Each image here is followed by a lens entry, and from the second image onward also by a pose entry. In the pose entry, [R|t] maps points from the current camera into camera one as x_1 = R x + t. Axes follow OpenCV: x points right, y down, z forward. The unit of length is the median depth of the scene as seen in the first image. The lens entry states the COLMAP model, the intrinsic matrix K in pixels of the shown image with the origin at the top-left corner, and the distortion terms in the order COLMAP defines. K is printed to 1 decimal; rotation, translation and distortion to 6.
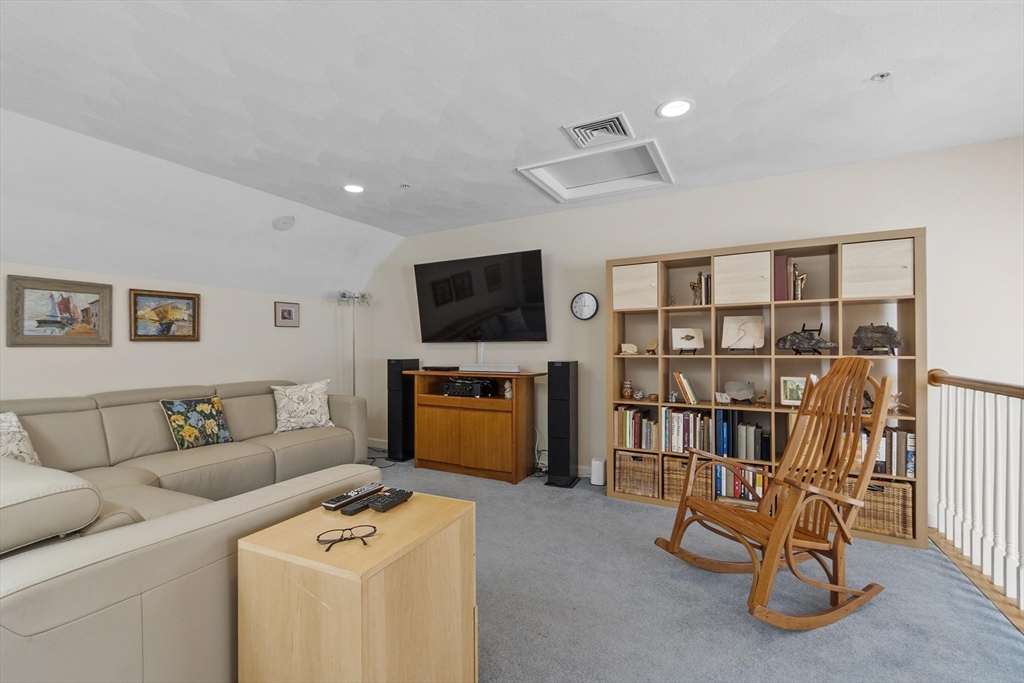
lens RADIAL K [[449.4, 0, 490.4], [0, 449.4, 347.5], [0, 0, 1]] dist [-0.001633, 0.000386]
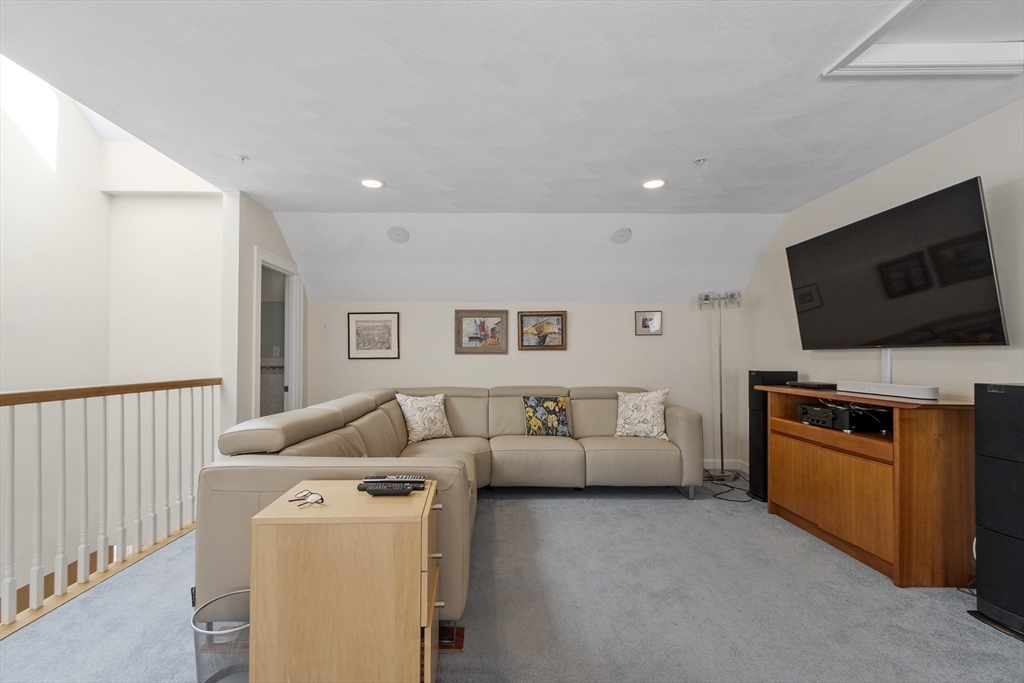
lens RADIAL K [[449.4, 0, 490.4], [0, 449.4, 347.5], [0, 0, 1]] dist [-0.001633, 0.000386]
pose [[0.493891, -0.012207, -0.869438, 0.309209], [-0.005998, 0.999830, -0.017445, 0.001868], [0.869503, 0.013831, 0.493734, 0.234299]]
